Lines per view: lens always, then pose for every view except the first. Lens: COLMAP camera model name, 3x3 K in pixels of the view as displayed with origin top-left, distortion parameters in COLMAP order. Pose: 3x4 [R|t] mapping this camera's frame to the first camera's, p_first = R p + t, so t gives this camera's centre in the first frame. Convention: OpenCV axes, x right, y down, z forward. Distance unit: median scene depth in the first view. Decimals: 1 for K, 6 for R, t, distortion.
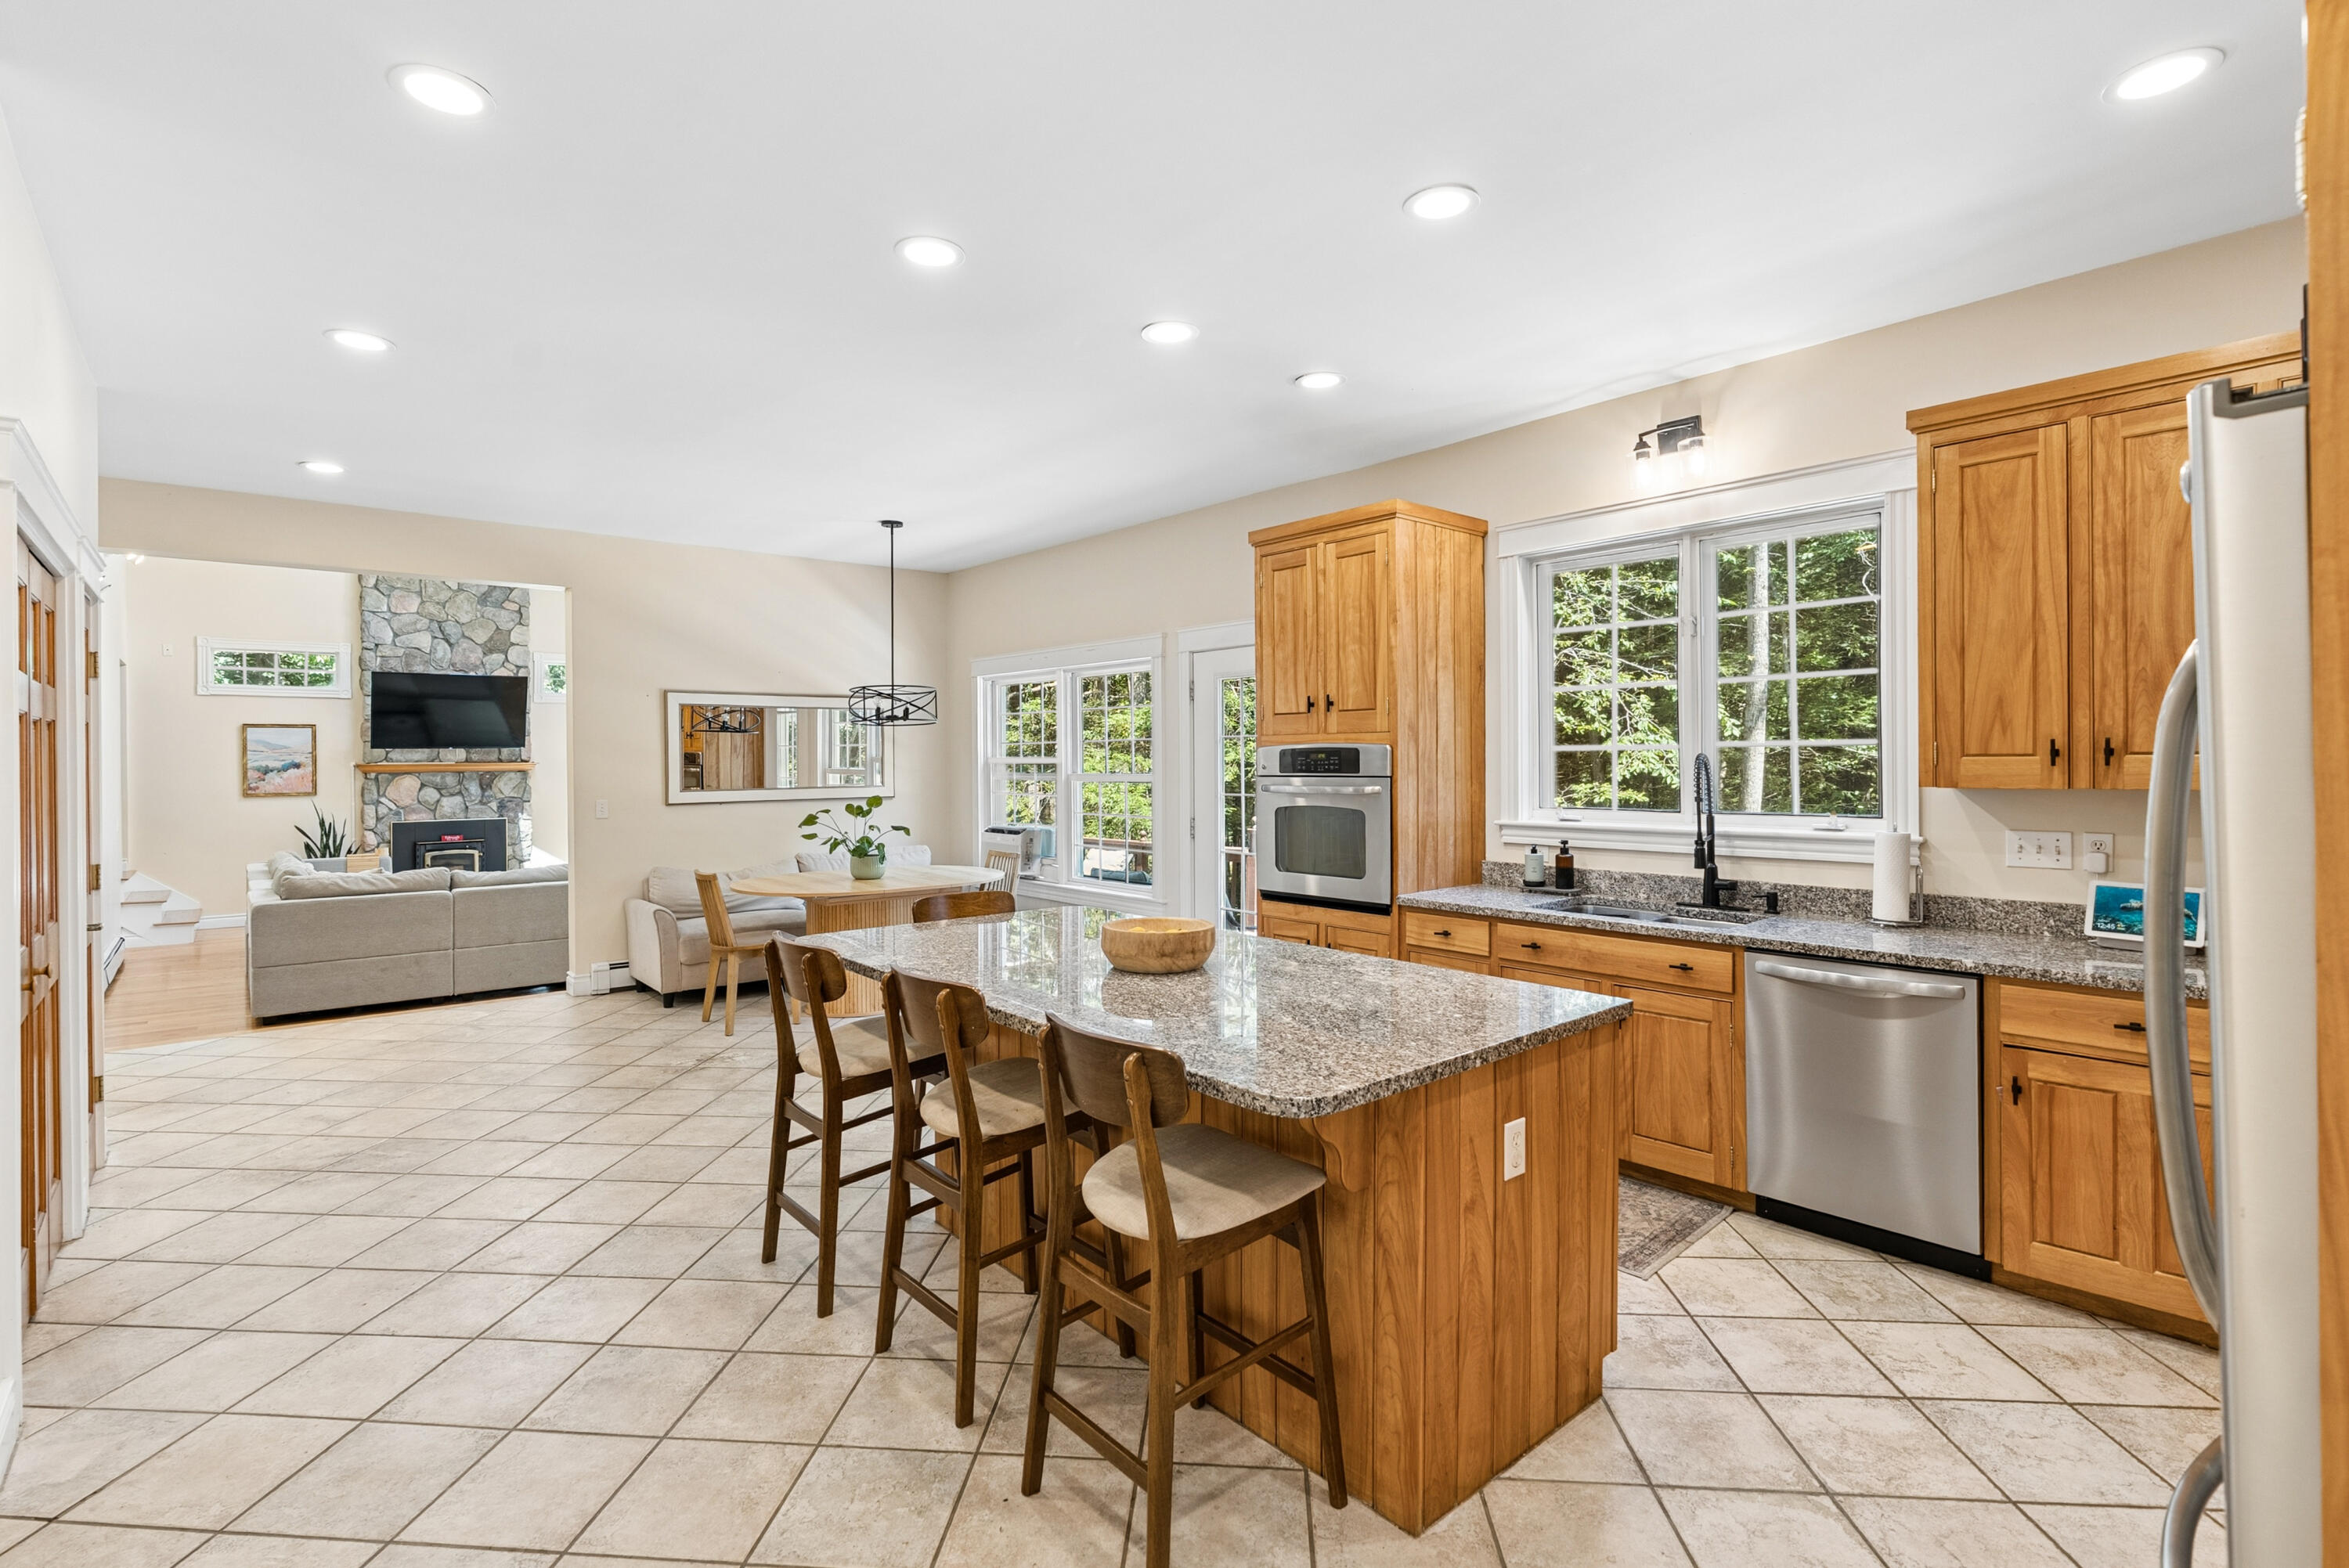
lens RADIAL K [[1074.6, 0, 1169.9], [0, 1074.6, 768.3], [0, 0, 1]] dist [-0.009544, 0.001017]
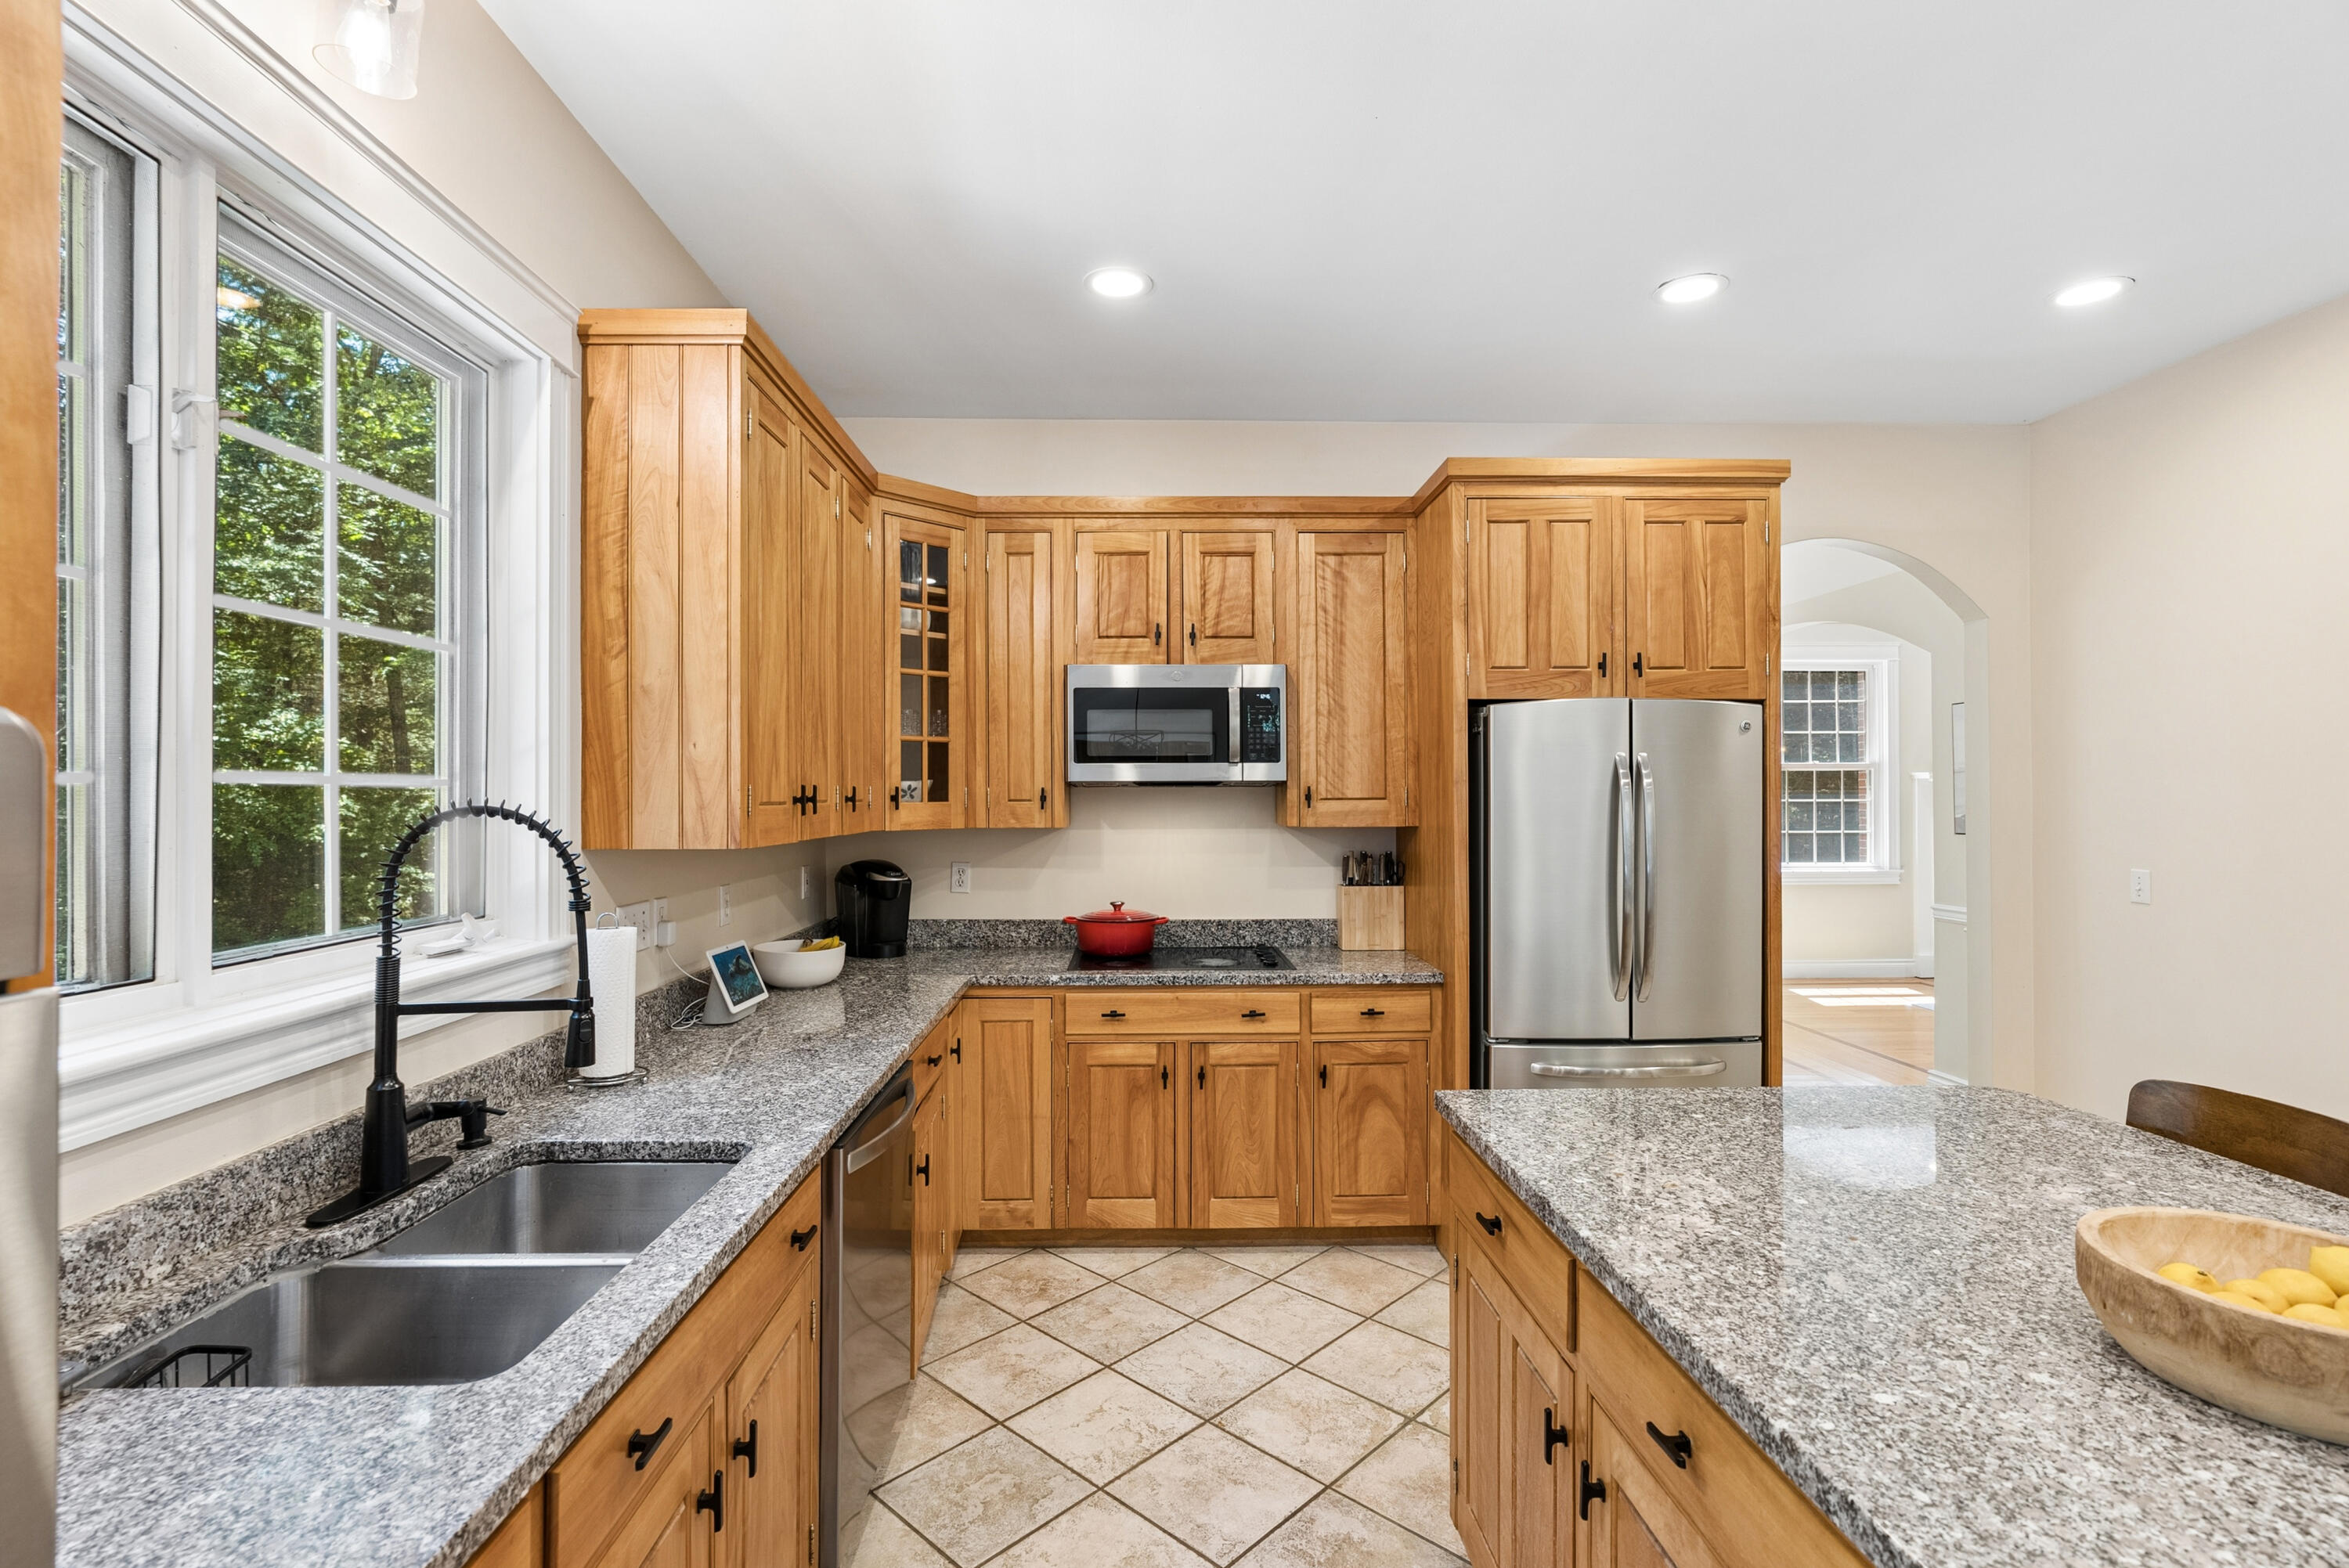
lens RADIAL K [[1074.6, 0, 1172.6], [0, 1074.6, 783.7], [0, 0, 1]] dist [-0.009544, 0.001017]
pose [[-0.776400, 0.004024, 0.630228, 0.004663], [0.004405, 0.999990, -0.000958, -0.002106], [-0.630225, 0.002033, -0.776410, 0.143004]]
